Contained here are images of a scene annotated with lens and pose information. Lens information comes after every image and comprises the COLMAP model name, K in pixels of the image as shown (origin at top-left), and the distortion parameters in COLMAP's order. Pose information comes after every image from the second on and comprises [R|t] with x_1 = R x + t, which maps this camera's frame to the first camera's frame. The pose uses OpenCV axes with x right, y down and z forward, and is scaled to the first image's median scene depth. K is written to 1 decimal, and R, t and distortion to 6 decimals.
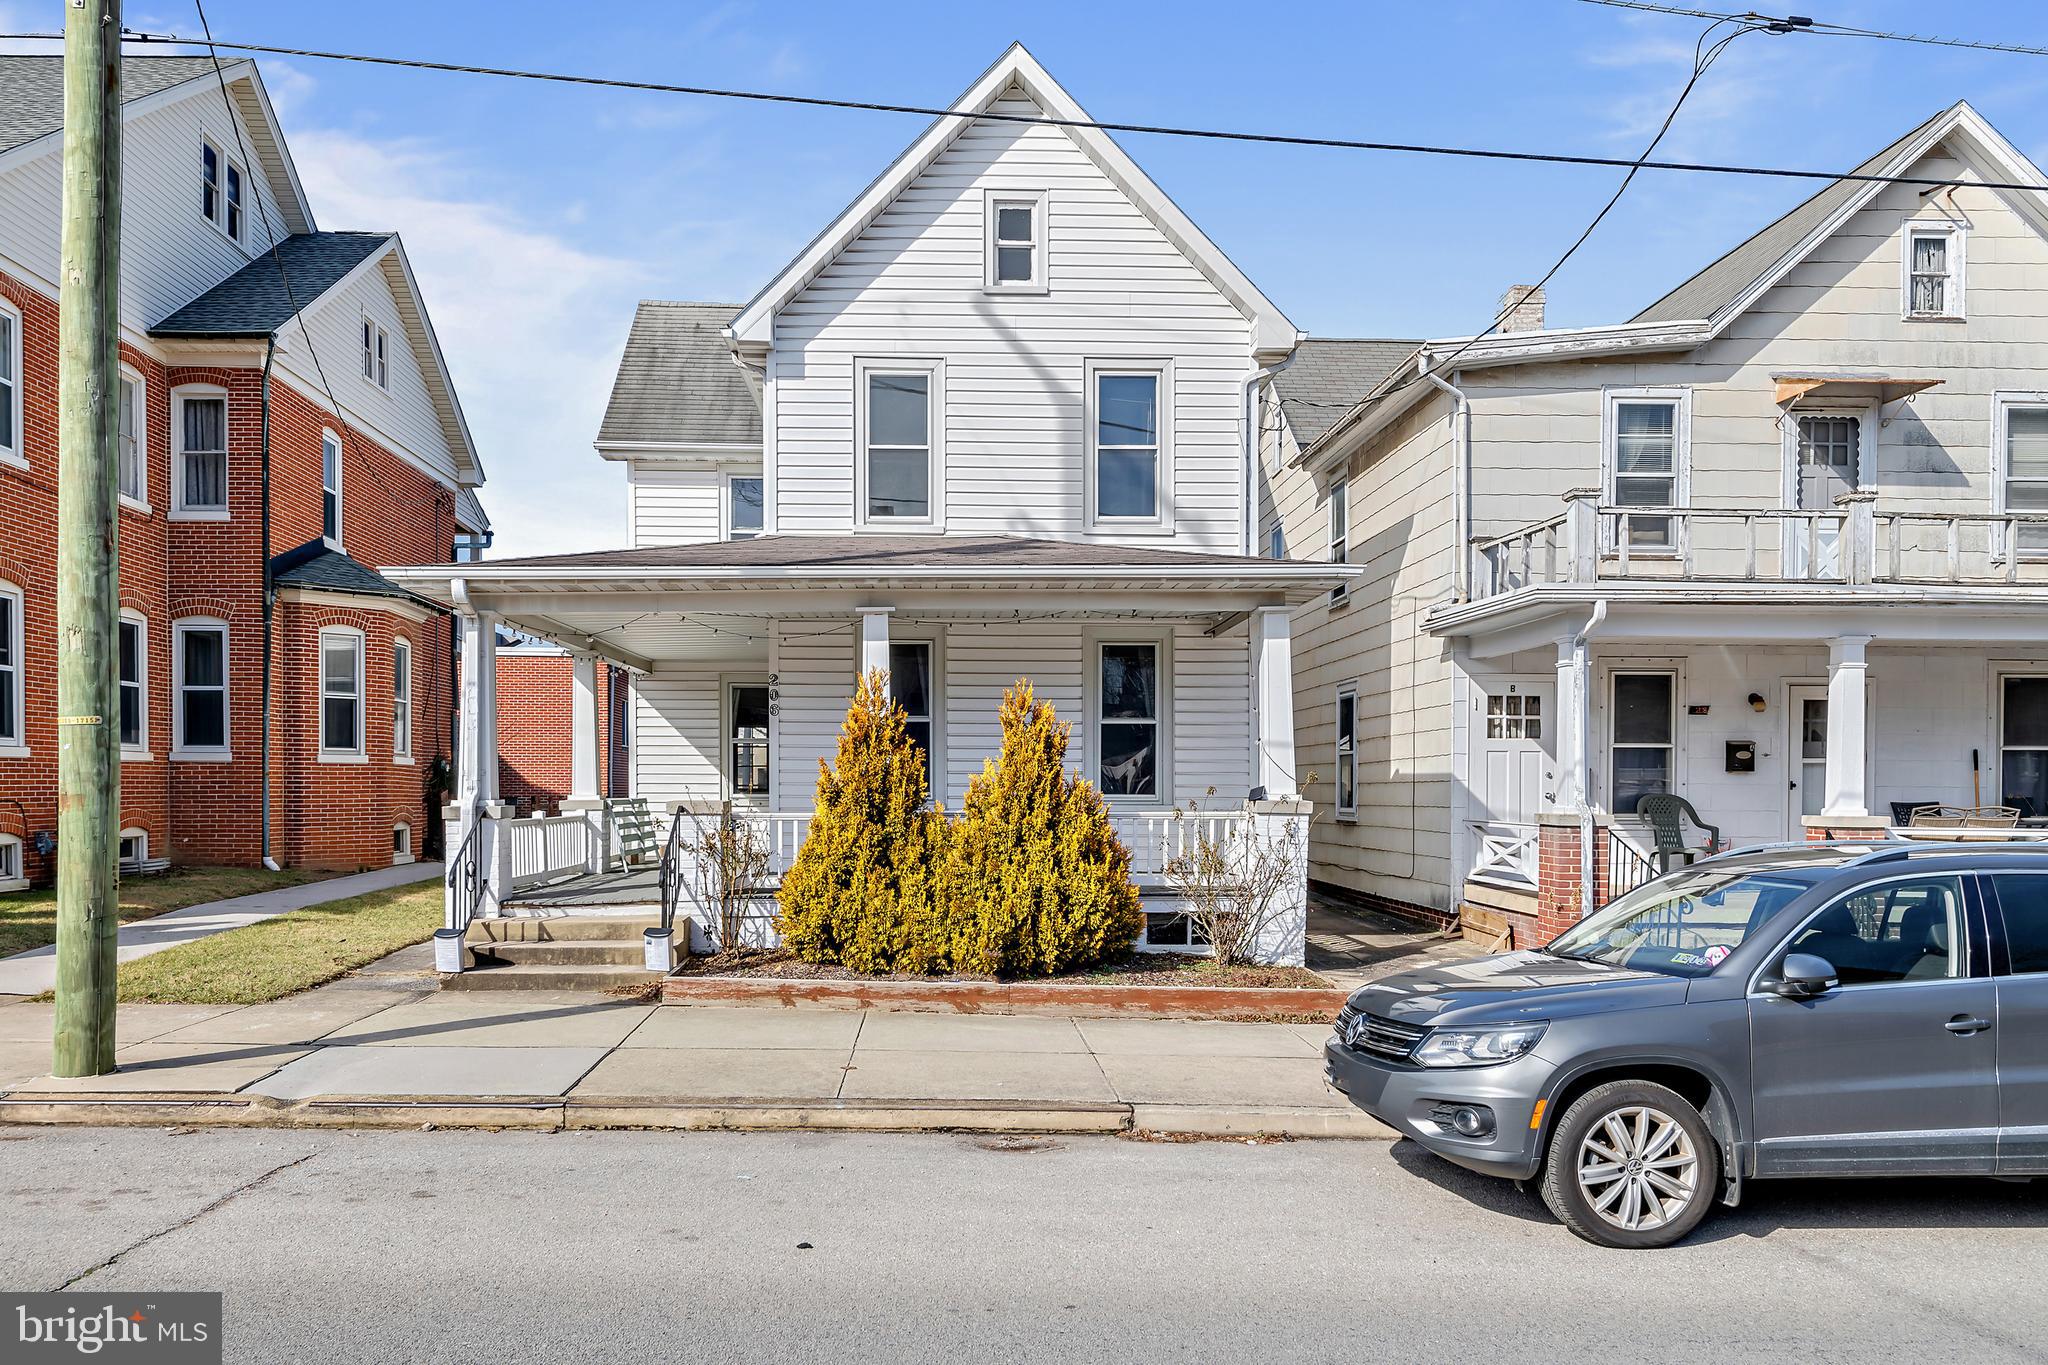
lens RADIAL K [[1431.1, 0, 977.7], [0, 1431.1, 800.4], [0, 0, 1]] dist [0.003204, -0.000112]
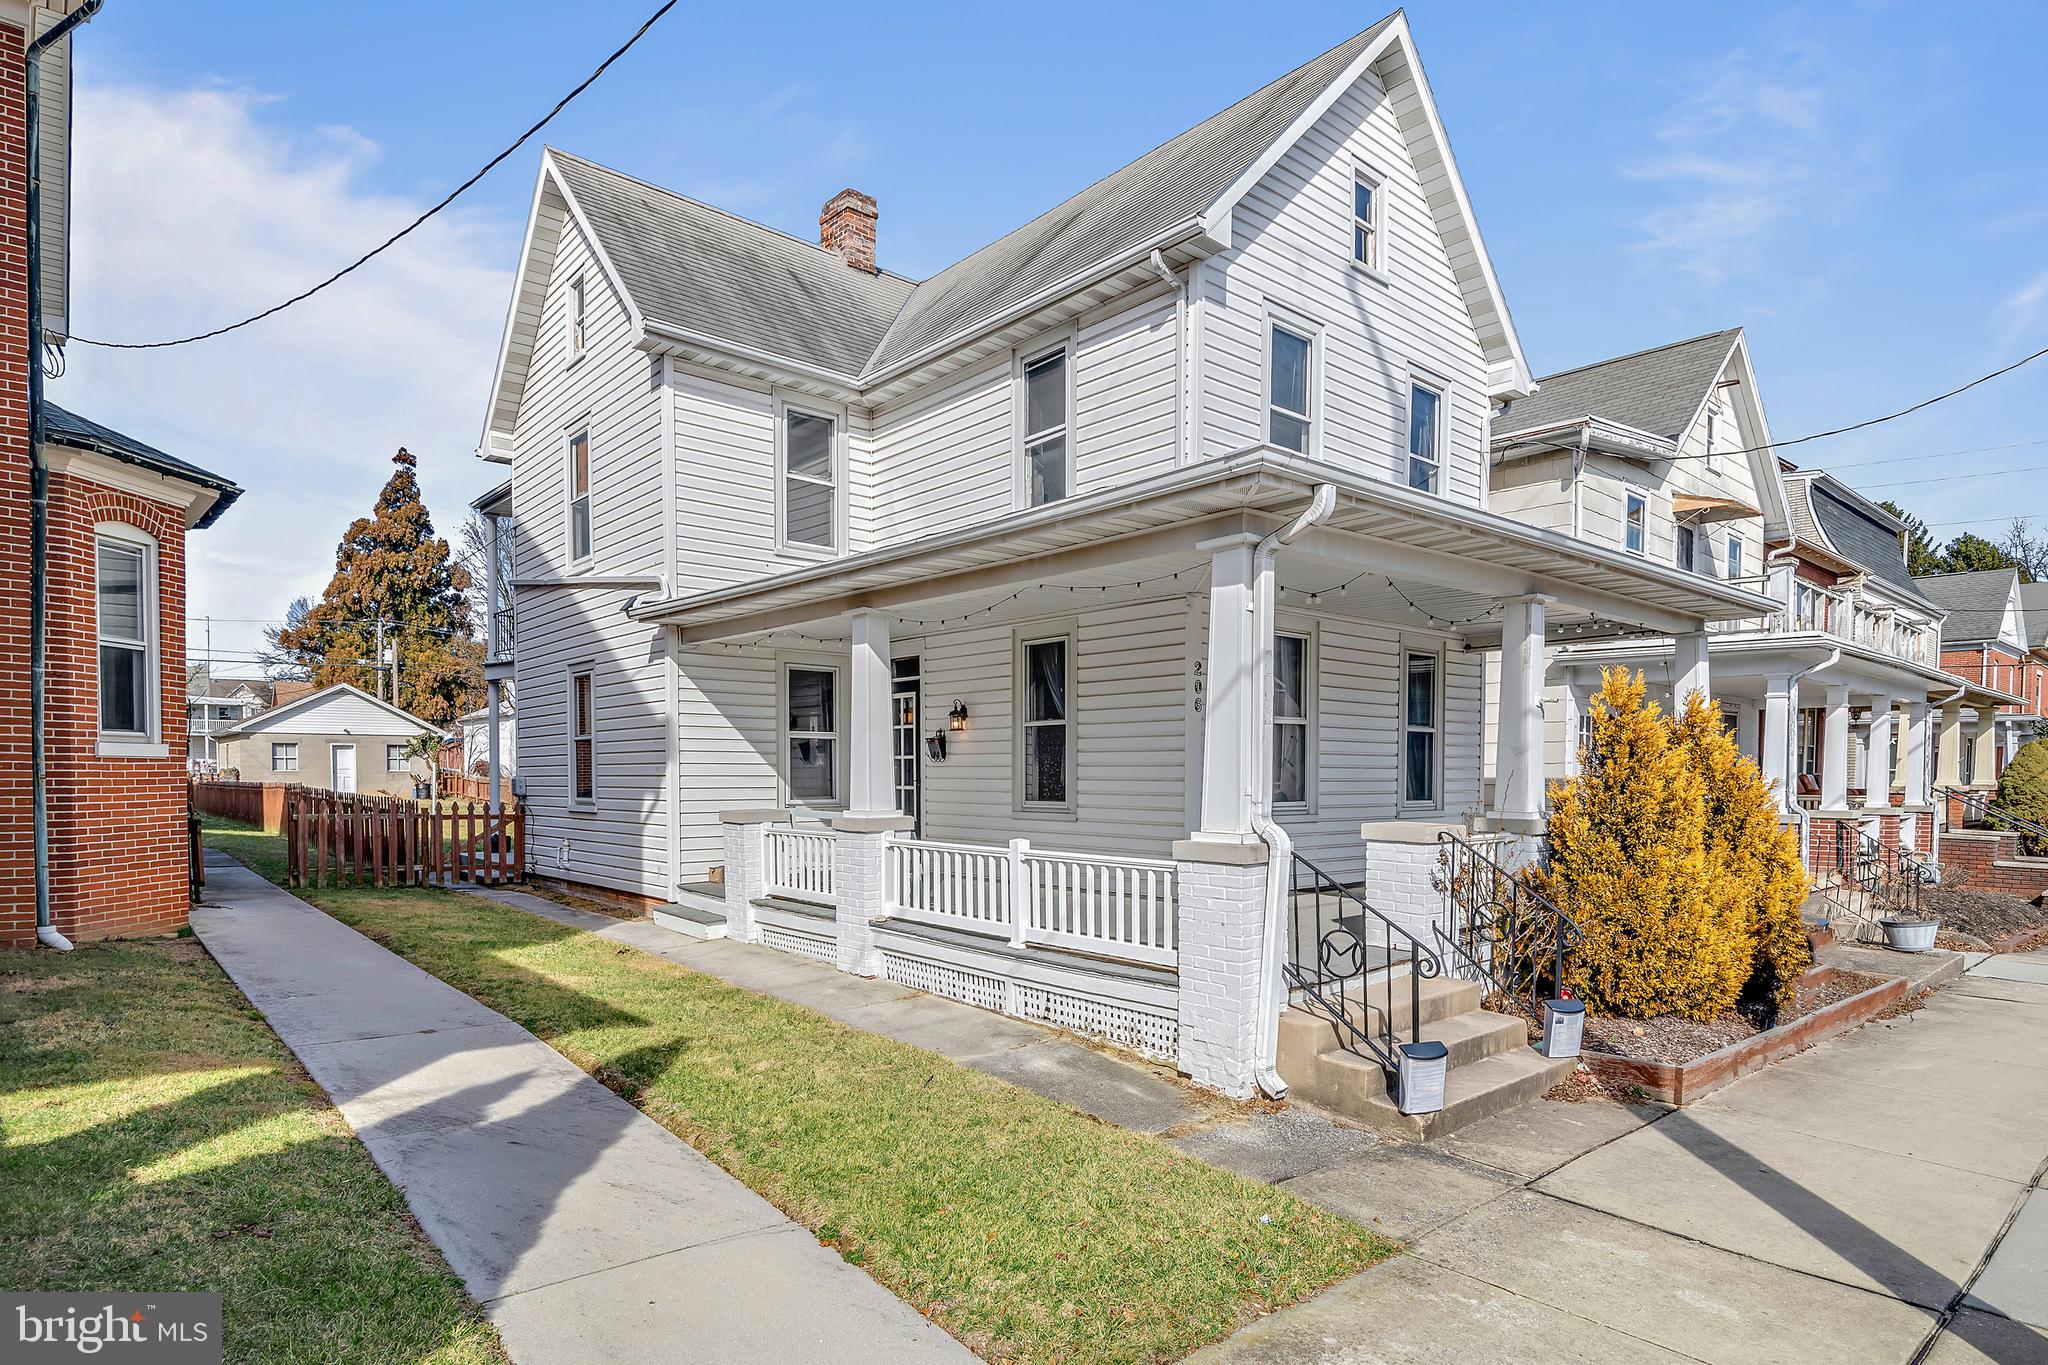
lens RADIAL K [[1118.2, 0, 1027.8], [0, 1118.2, 809.7], [0, 0, 1]] dist [-0.003506, -0.000710]
pose [[0.774684, -0.018722, 0.632072, -0.620309], [0.004487, 0.999699, 0.024112, -0.018855], [-0.632333, -0.015843, 0.774535, 0.560415]]
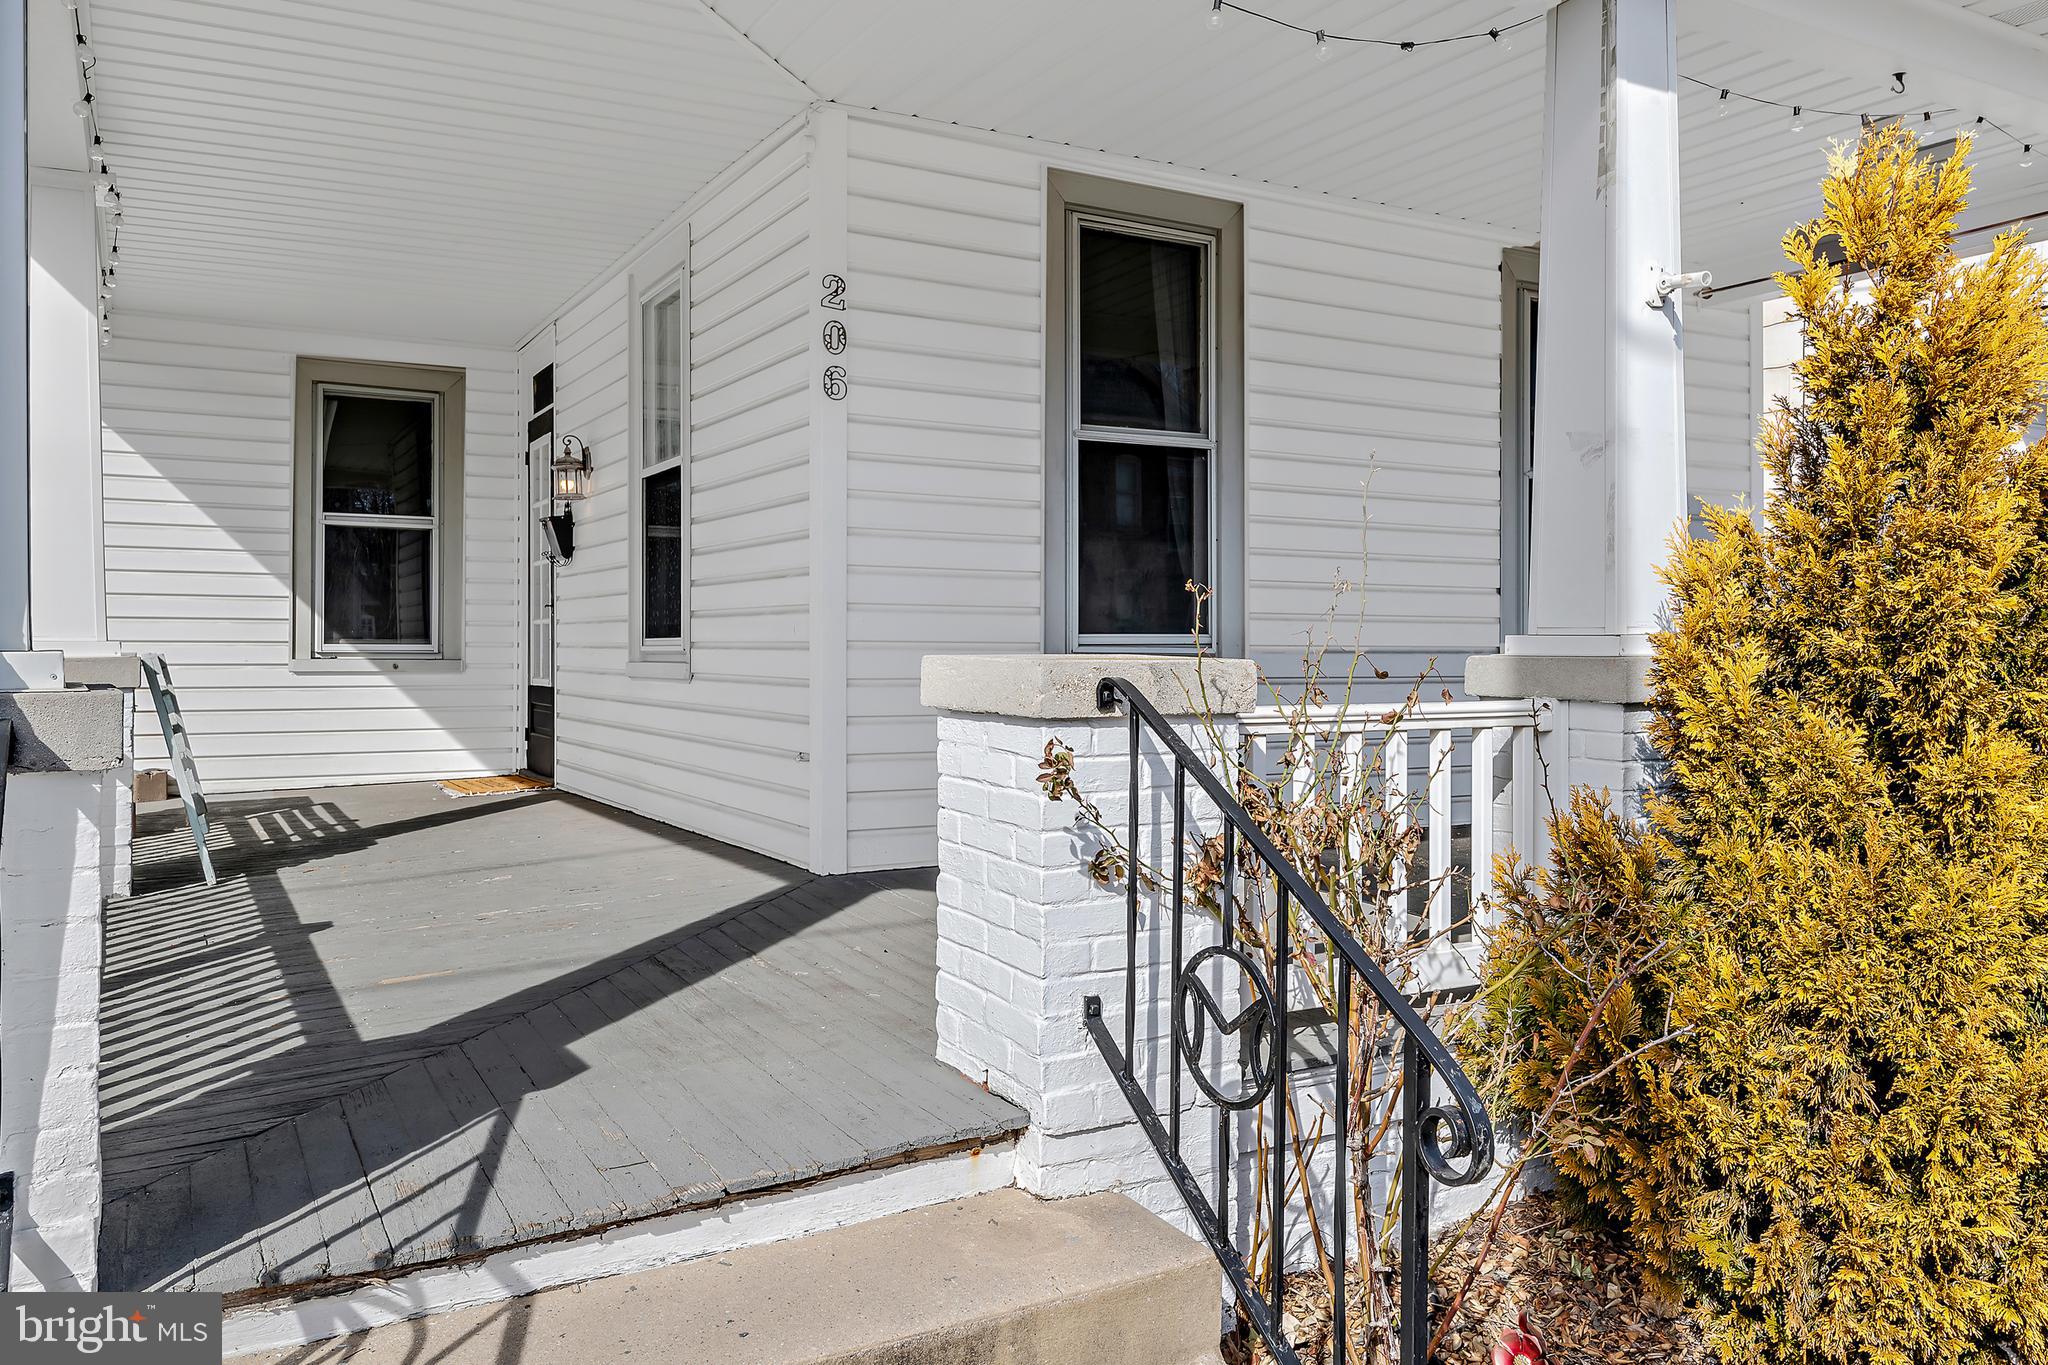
lens RADIAL K [[1515.2, 0, 1014.4], [0, 1515.2, 664.1], [0, 0, 1]] dist [0.019373, 0.002659]
pose [[0.883585, -0.003601, 0.468257, -0.267726], [0.003227, 0.999994, 0.001601, 0.001264], [-0.468259, 0.000096, 0.883591, 0.667213]]
